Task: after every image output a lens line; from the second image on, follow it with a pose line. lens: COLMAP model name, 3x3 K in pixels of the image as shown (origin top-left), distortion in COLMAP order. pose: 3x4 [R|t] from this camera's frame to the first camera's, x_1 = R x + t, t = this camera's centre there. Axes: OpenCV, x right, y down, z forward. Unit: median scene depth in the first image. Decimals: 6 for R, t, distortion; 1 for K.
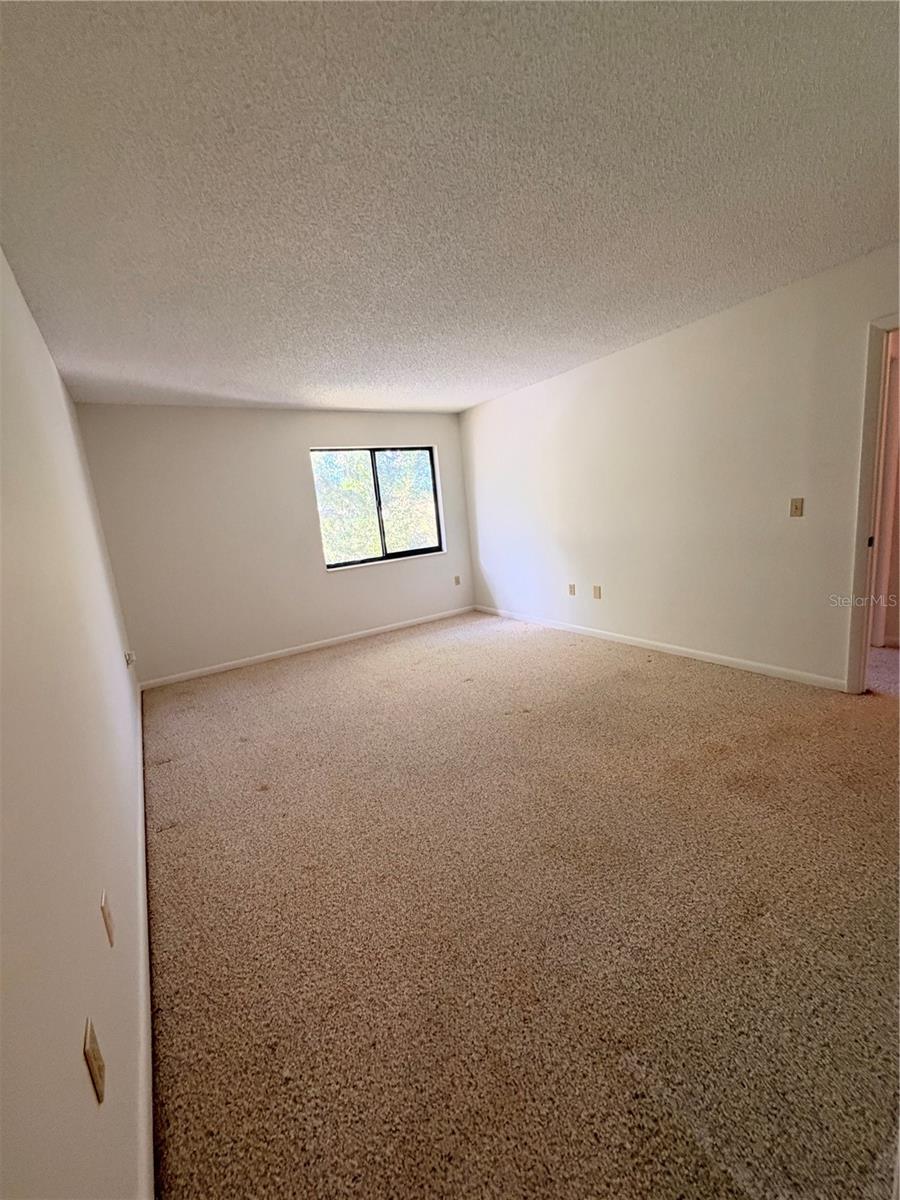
lens RADIAL K [[478.2, 0, 450.8], [0, 478.2, 598.1], [0, 0, 1]] dist [0.000688, 0.000219]
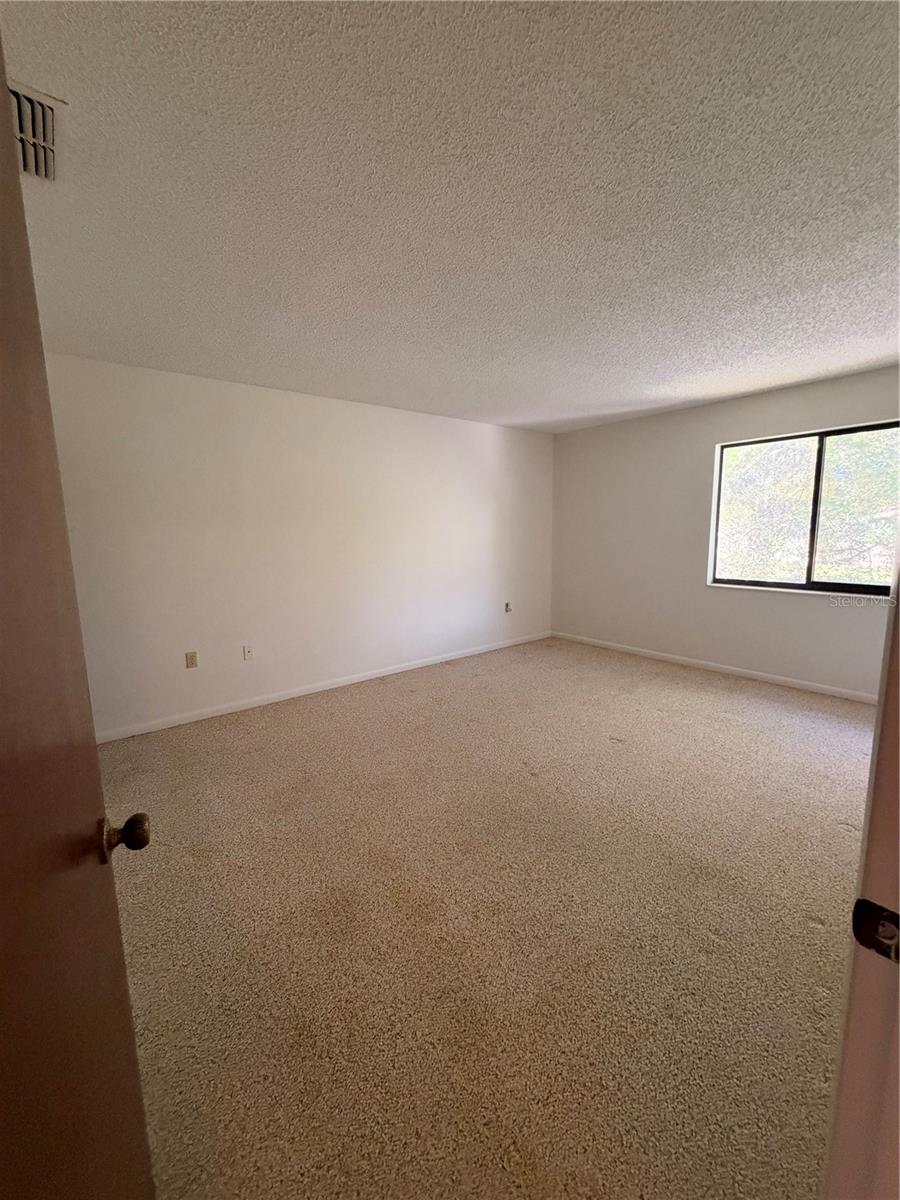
lens RADIAL K [[478.2, 0, 450.8], [0, 478.2, 598.1], [0, 0, 1]] dist [0.000688, 0.000219]
pose [[0.085677, 0.234707, -0.968283, 0.644609], [-0.172957, 0.960605, 0.217542, -0.165257], [0.981196, 0.148833, 0.122896, 0.496662]]
